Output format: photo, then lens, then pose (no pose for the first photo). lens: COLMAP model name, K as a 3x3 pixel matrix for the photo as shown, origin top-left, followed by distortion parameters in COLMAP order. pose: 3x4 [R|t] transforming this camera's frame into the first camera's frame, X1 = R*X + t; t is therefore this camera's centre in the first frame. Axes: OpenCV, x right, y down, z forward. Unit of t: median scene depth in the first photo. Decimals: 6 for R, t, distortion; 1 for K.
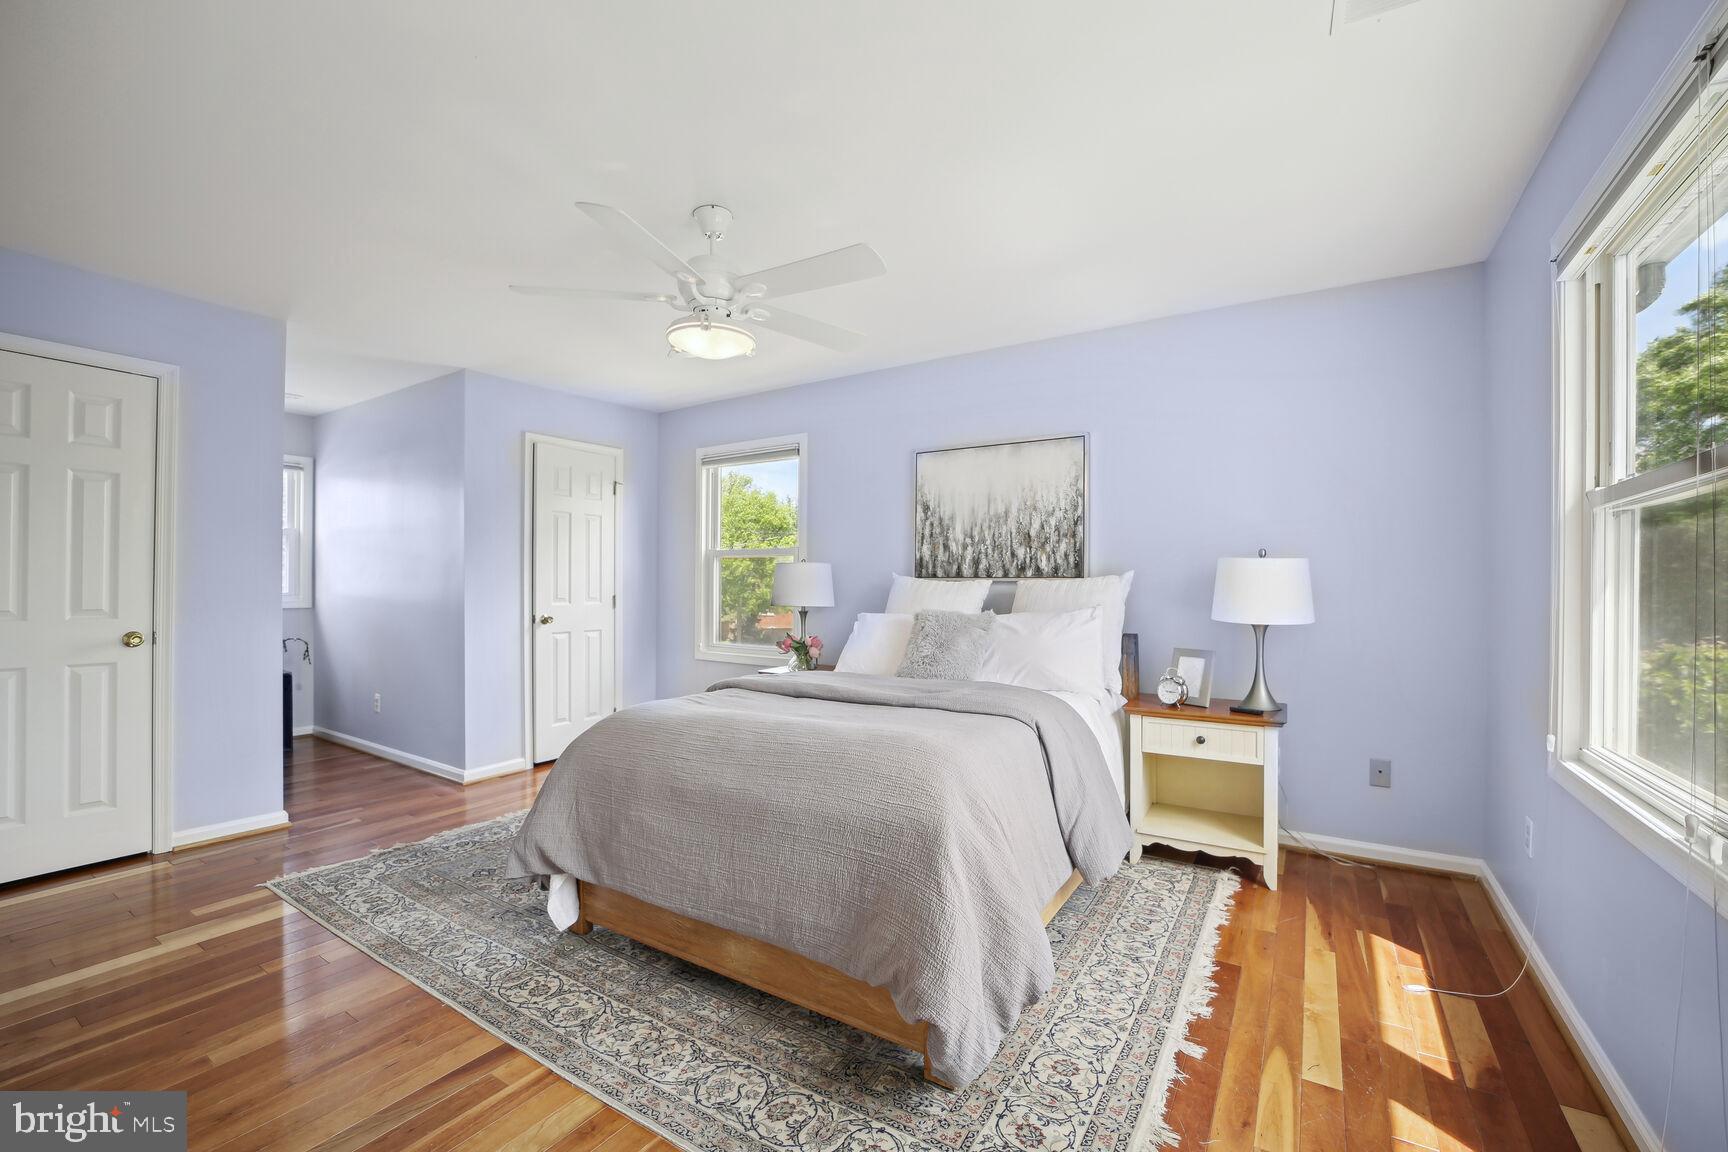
lens RADIAL K [[693.8, 0, 870.5], [0, 693.8, 586.8], [0, 0, 1]] dist [-0.033862, 0.000014]
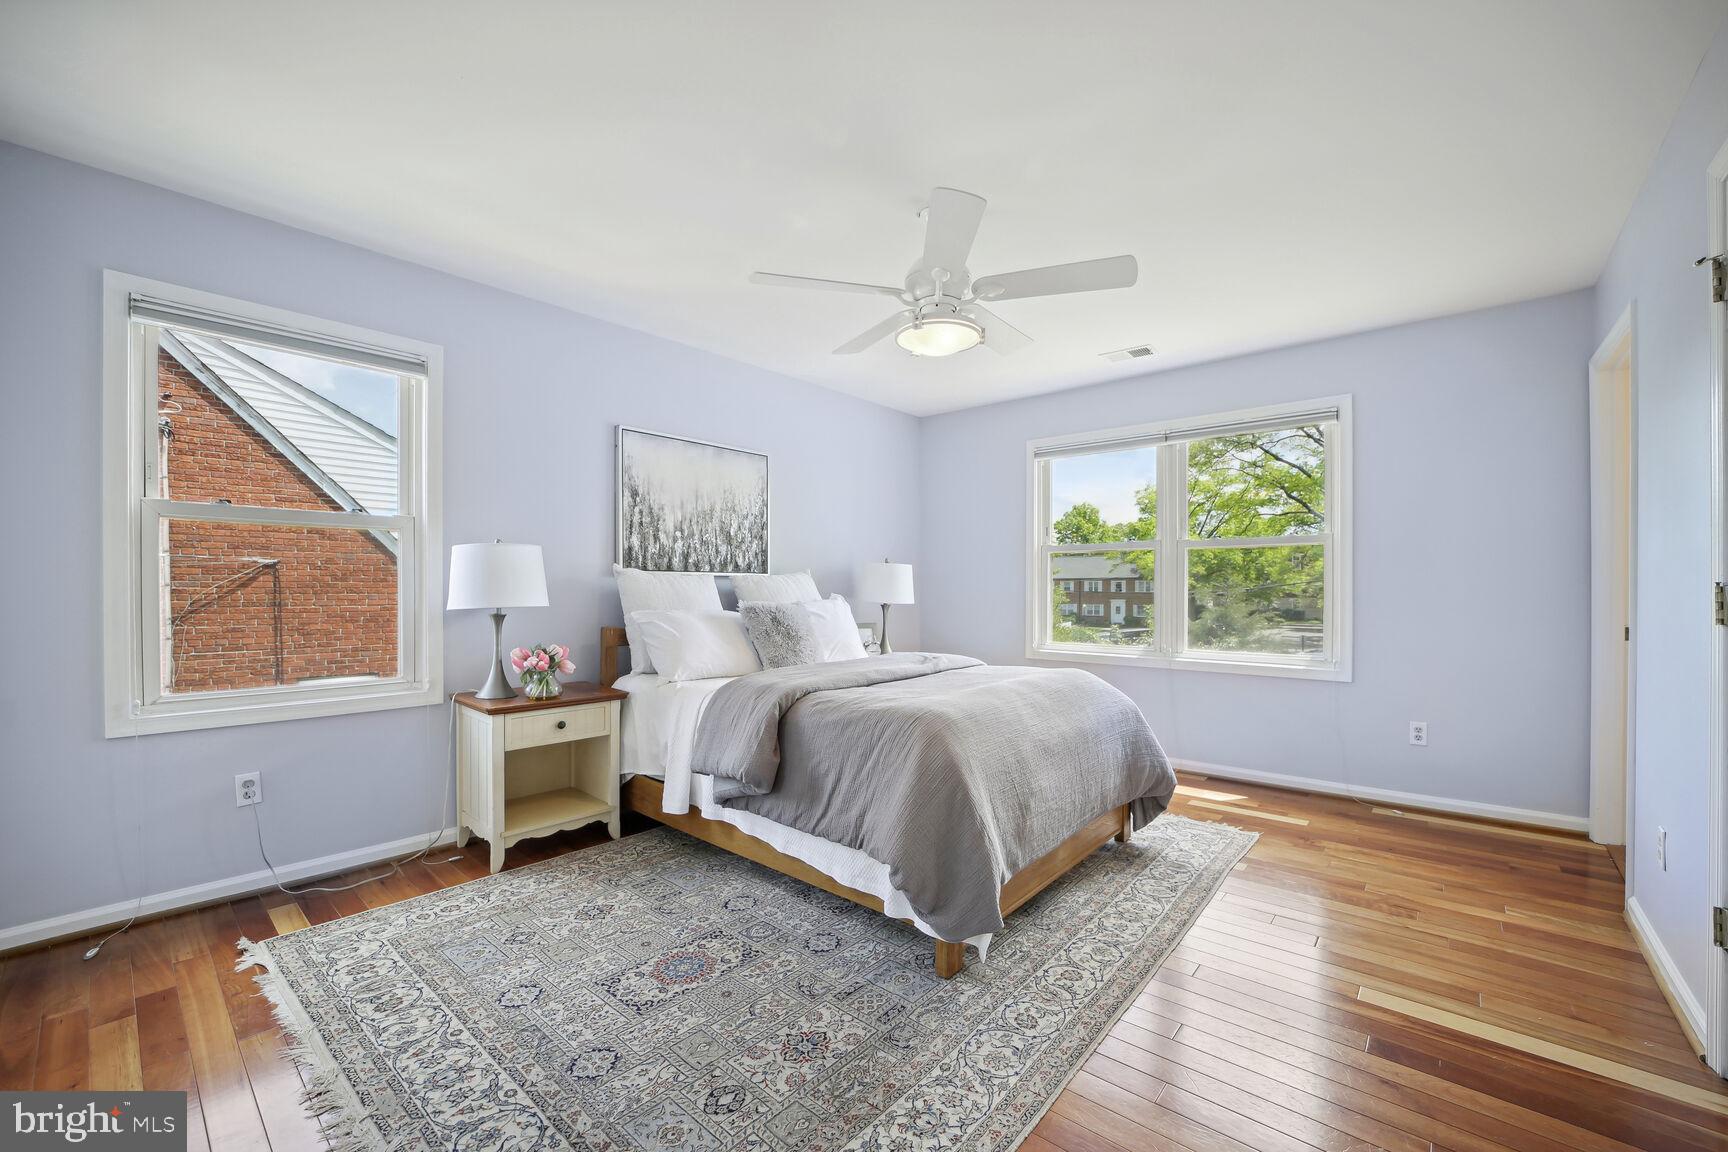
lens RADIAL K [[693.8, 0, 870.5], [0, 693.8, 586.8], [0, 0, 1]] dist [-0.033862, 0.000014]
pose [[0.151968, -0.004341, 0.988376, -0.798470], [-0.000555, 0.999990, 0.004477, 0.004037], [-0.988385, -0.001229, 0.151964, 0.592221]]
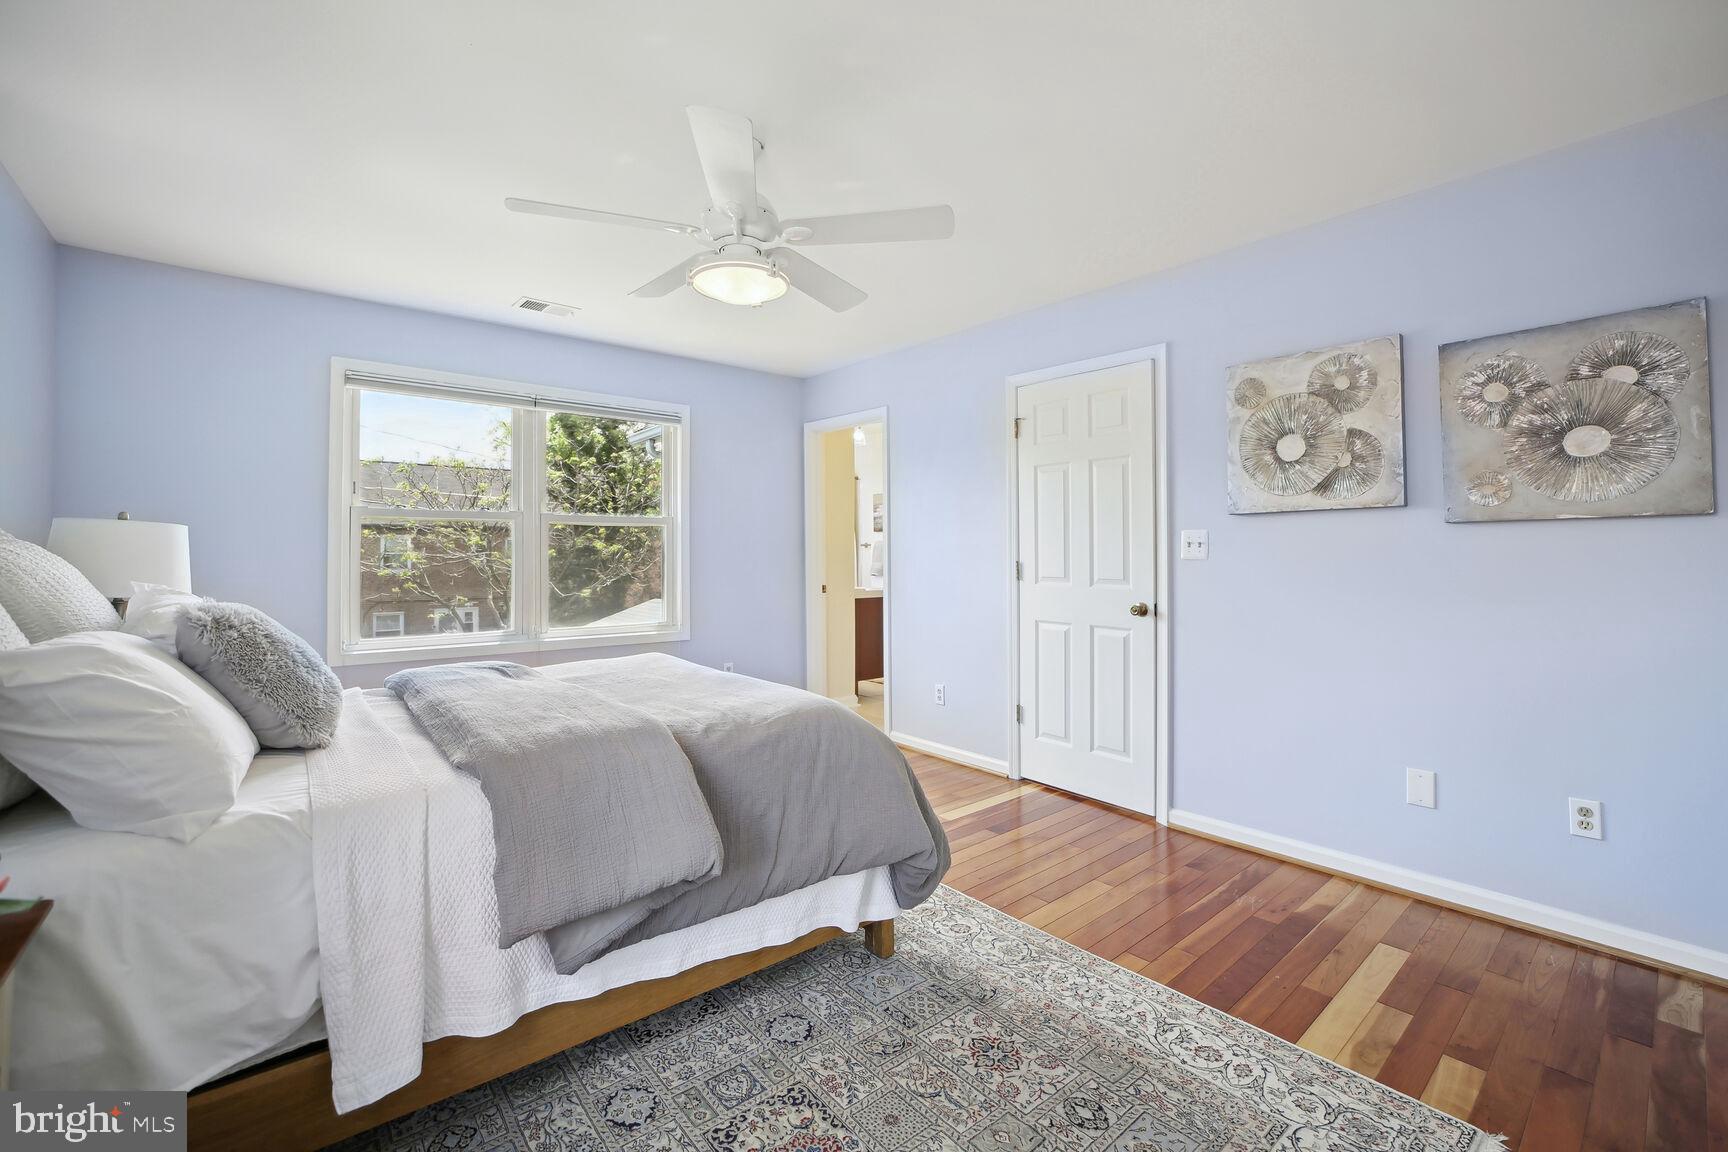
lens RADIAL K [[712.2, 0, 868.9], [0, 712.2, 548.7], [0, 0, 1]] dist [-0.037911, -0.000089]
pose [[-0.953155, 0.002457, 0.302472, -0.419396], [-0.003110, 0.999835, -0.017922, 0.003024], [-0.302466, -0.018023, -0.952990, 1.143557]]
